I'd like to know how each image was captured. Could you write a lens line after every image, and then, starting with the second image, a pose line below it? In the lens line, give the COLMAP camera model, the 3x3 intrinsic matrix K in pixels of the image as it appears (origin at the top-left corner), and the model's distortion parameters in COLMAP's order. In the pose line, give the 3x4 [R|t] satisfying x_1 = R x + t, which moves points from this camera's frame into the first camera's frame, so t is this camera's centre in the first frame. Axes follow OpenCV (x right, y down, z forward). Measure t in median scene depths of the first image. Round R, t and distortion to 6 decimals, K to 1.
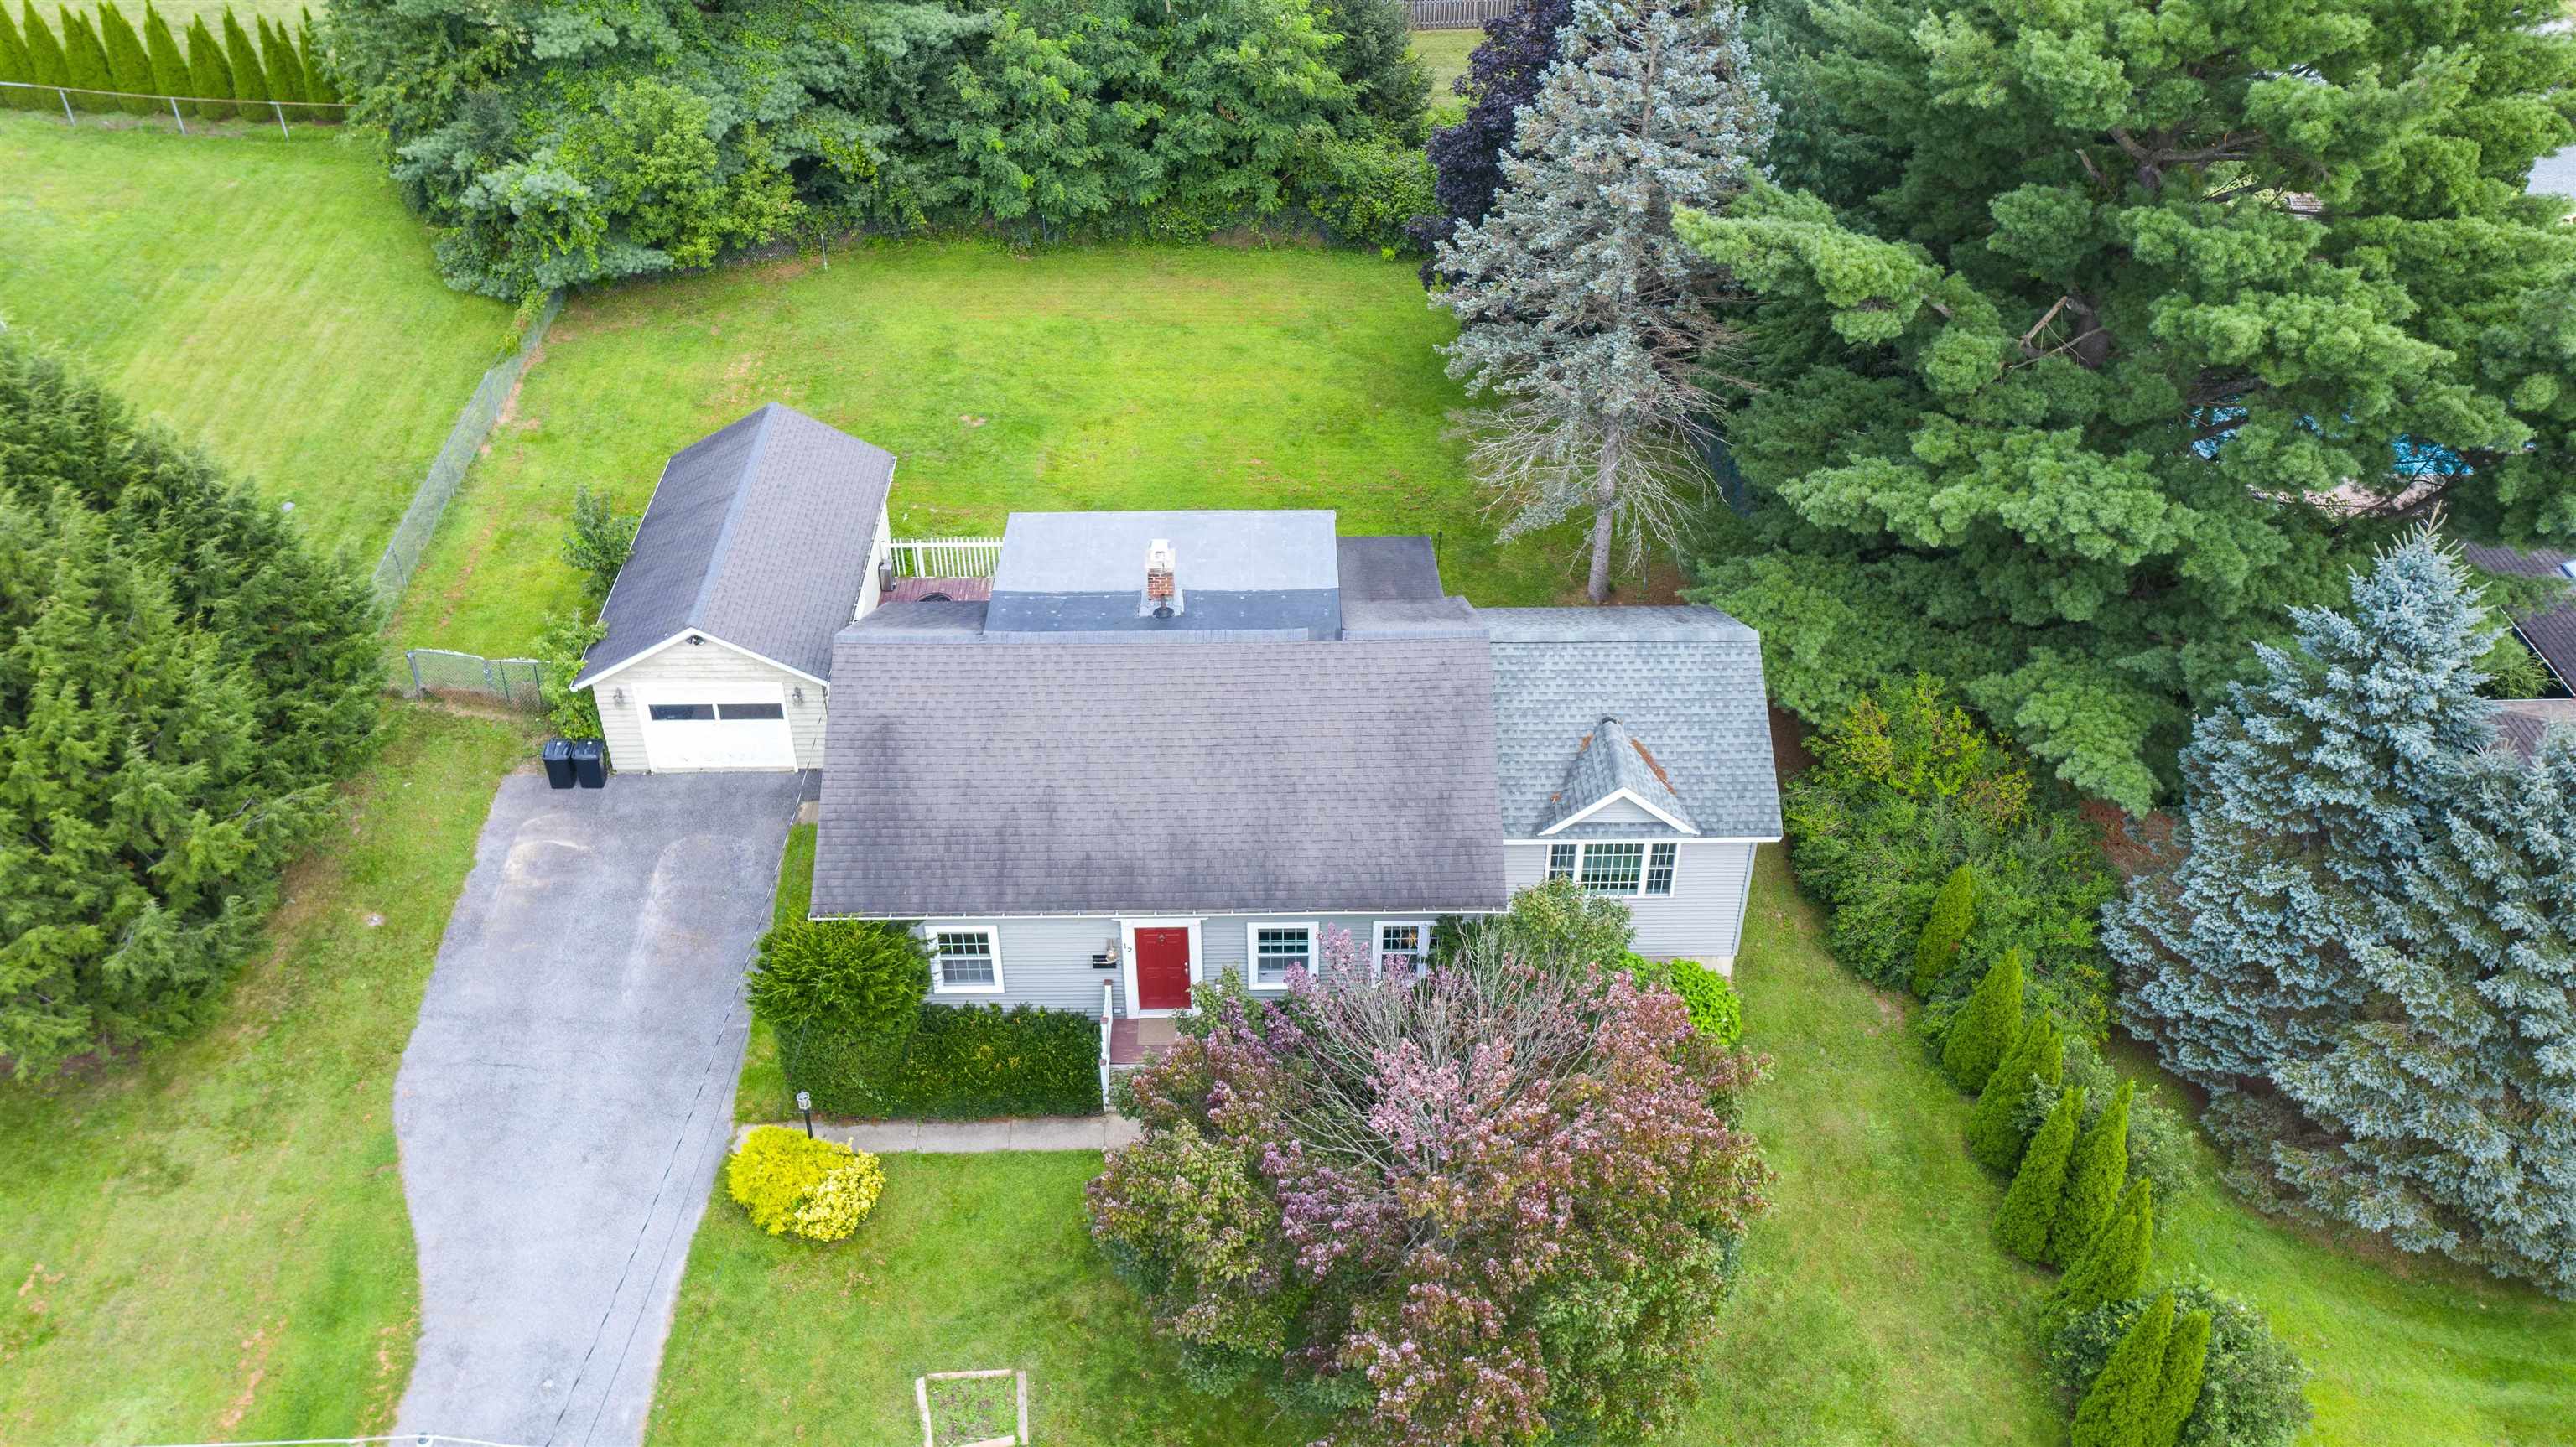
lens RADIAL K [[2077.2, 0, 1288.0], [0, 2077.2, 723.5], [0, 0, 1]] dist [0.018635, -0.004482]
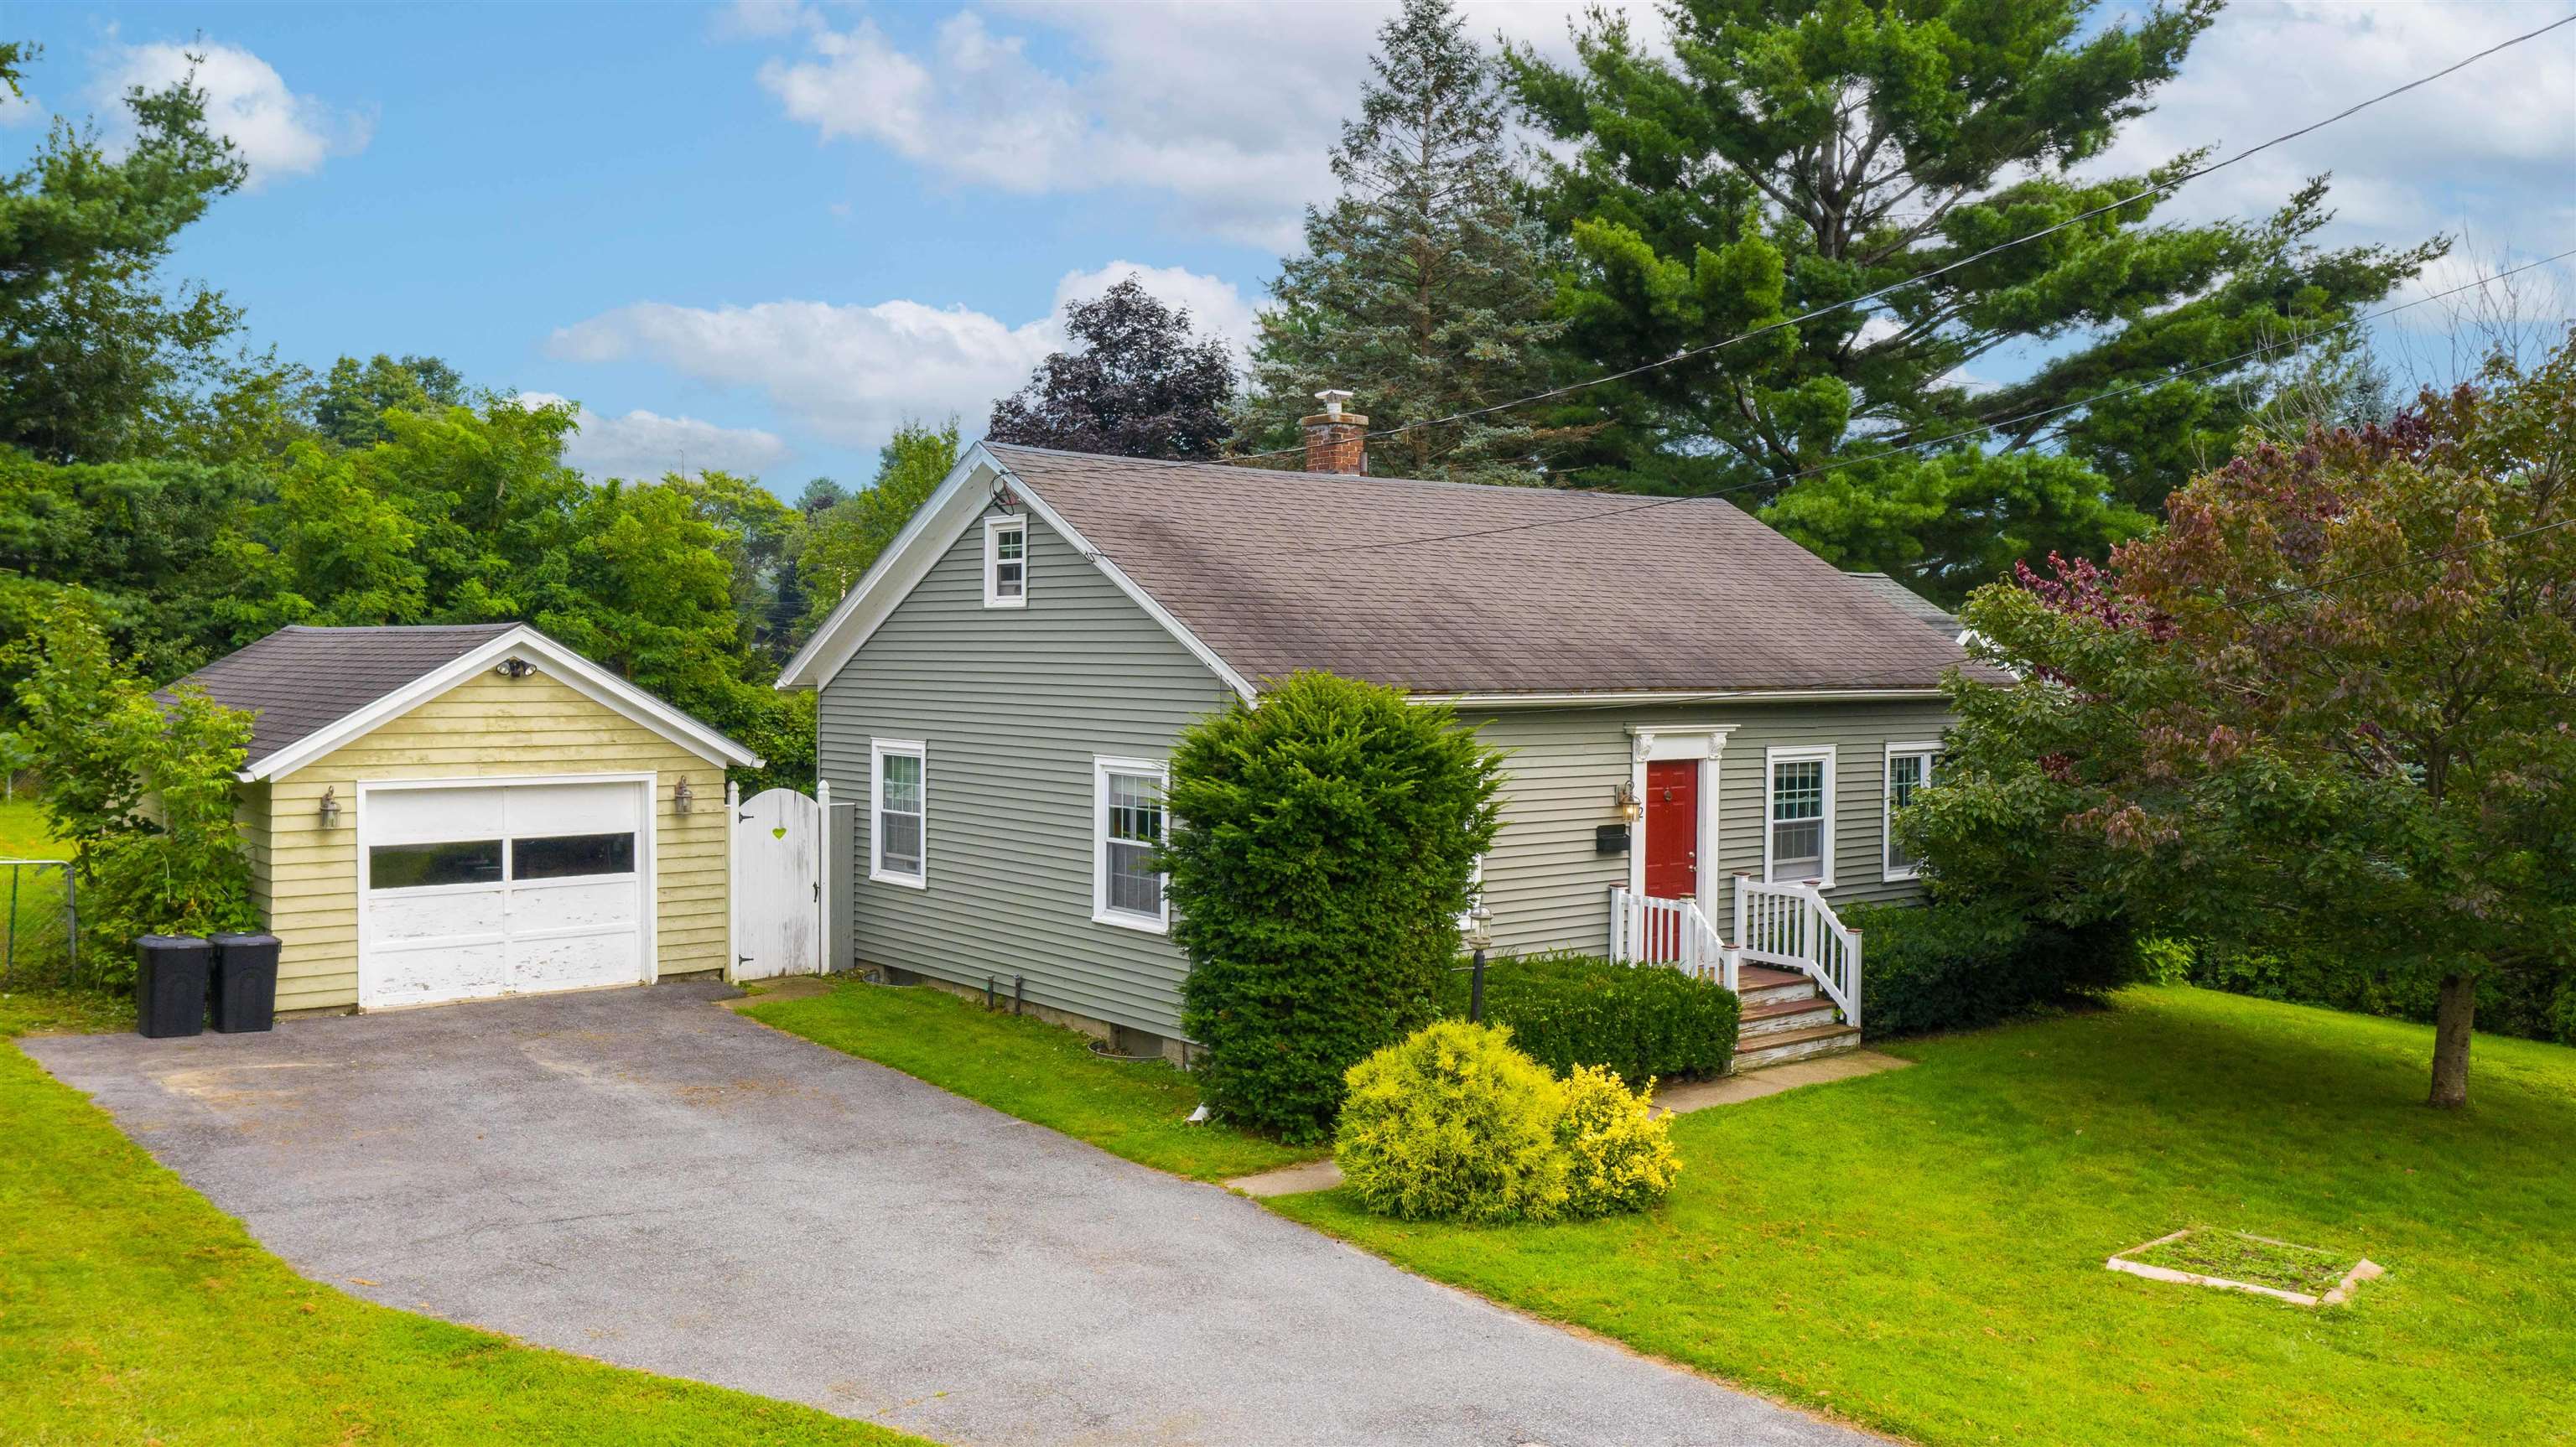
lens RADIAL K [[2077.2, 0, 1288.0], [0, 2077.2, 723.5], [0, 0, 1]] dist [0.018635, -0.004482]
pose [[0.782725, -0.013448, 0.622222, -0.502407], [0.373953, 0.809333, -0.452922, 0.306694], [-0.497494, 0.587196, 0.638515, 0.634746]]
